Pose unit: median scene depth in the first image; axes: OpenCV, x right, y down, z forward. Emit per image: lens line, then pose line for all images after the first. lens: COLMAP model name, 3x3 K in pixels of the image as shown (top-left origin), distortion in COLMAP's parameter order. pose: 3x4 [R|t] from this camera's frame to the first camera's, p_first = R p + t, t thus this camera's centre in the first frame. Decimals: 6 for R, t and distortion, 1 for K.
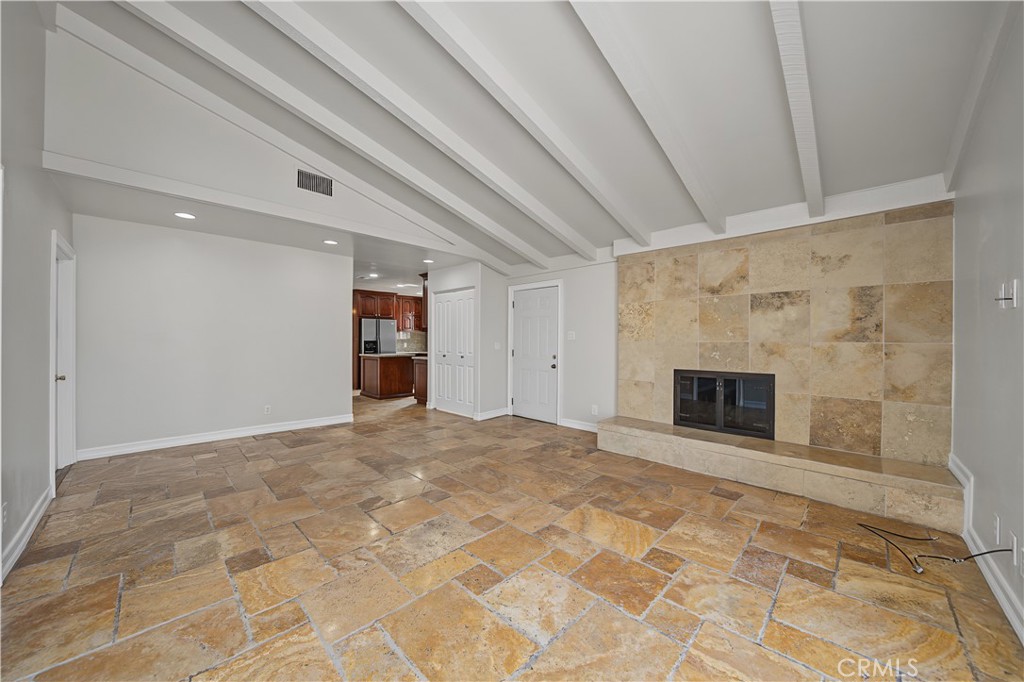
lens RADIAL K [[359.1, 0, 509.2], [0, 359.1, 340.4], [0, 0, 1]] dist [-0.023804, 0.000610]
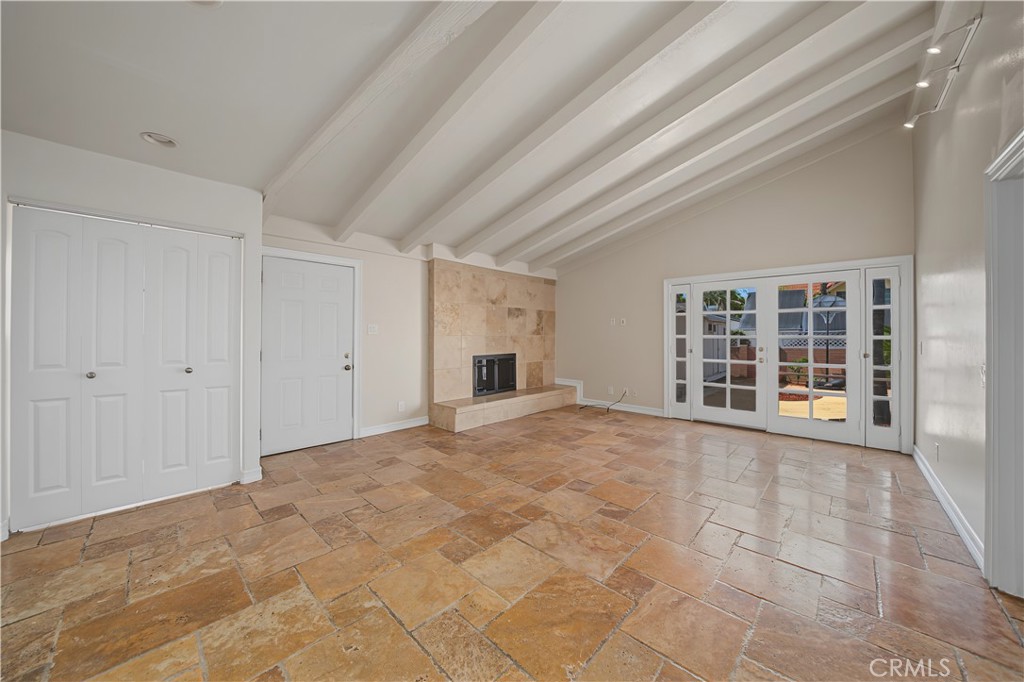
lens RADIAL K [[359.1, 0, 506.8], [0, 359.1, 332.7], [0, 0, 1]] dist [-0.023804, 0.000610]
pose [[-0.005100, 0.001241, 0.999986, -1.064339], [-0.001951, 0.999997, -0.001251, -0.006976], [-0.999985, -0.001958, -0.005098, 1.044005]]
